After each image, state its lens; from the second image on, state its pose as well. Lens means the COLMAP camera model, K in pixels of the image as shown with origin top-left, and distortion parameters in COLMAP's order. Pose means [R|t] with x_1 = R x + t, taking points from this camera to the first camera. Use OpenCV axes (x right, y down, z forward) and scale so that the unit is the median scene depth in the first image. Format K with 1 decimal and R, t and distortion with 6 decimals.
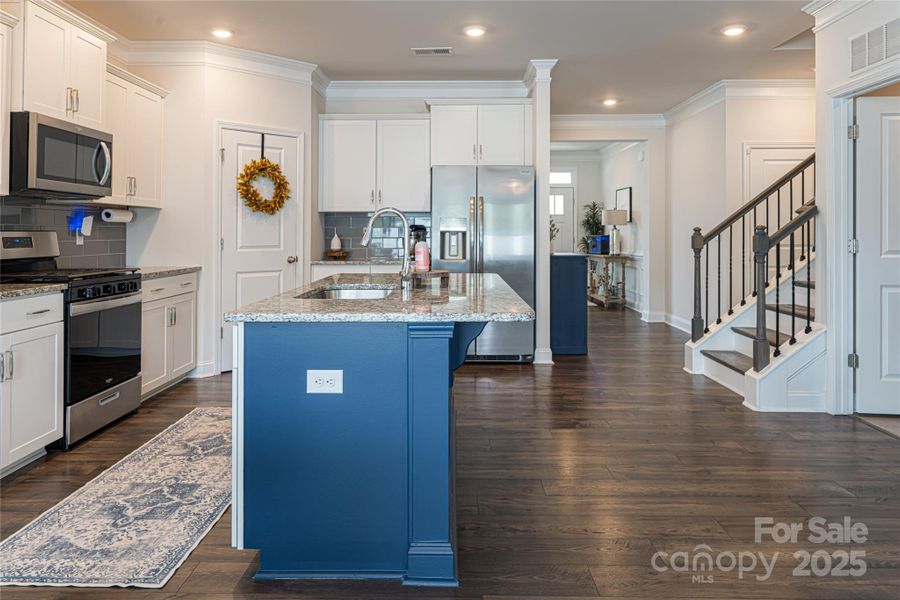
lens RADIAL K [[623.6, 0, 449.8], [0, 623.6, 222.2], [0, 0, 1]] dist [0.000989, 0.000814]
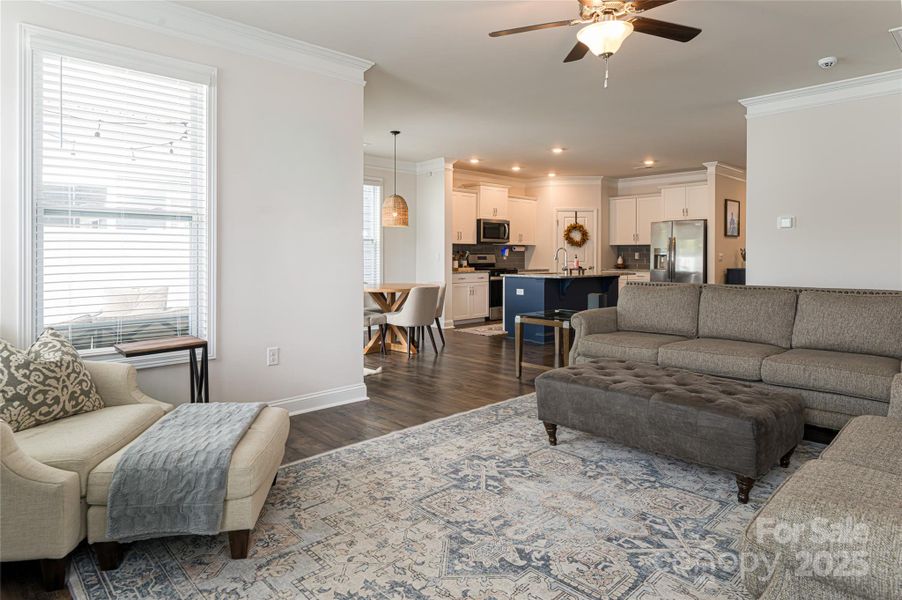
lens RADIAL K [[509.0, 0, 449.7], [0, 509.0, 252.6], [0, 0, 1]] dist [-0.000319, -0.000481]
pose [[0.697406, 0.000095, -0.716676, 0.782618], [0.008360, 0.999931, 0.008267, -0.013110], [0.716628, -0.011757, 0.697357, -0.688447]]
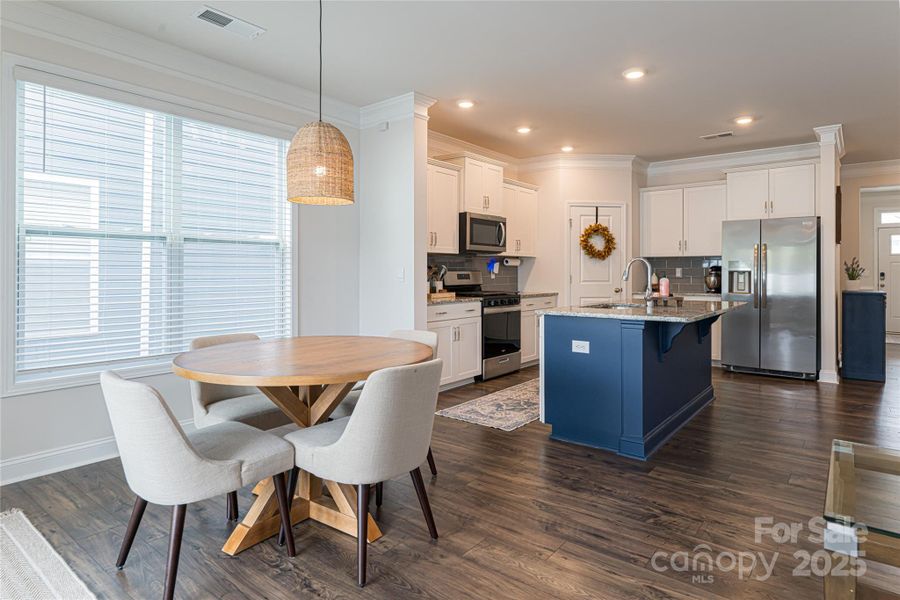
lens RADIAL K [[510.1, 0, 450.0], [0, 510.1, 265.4], [0, 0, 1]] dist [0.000210, -0.000067]
pose [[0.790825, -0.005749, -0.612016, 0.198545], [0.008523, 0.999962, 0.001620, -0.004753], [0.611984, -0.006497, 0.790844, -0.230488]]
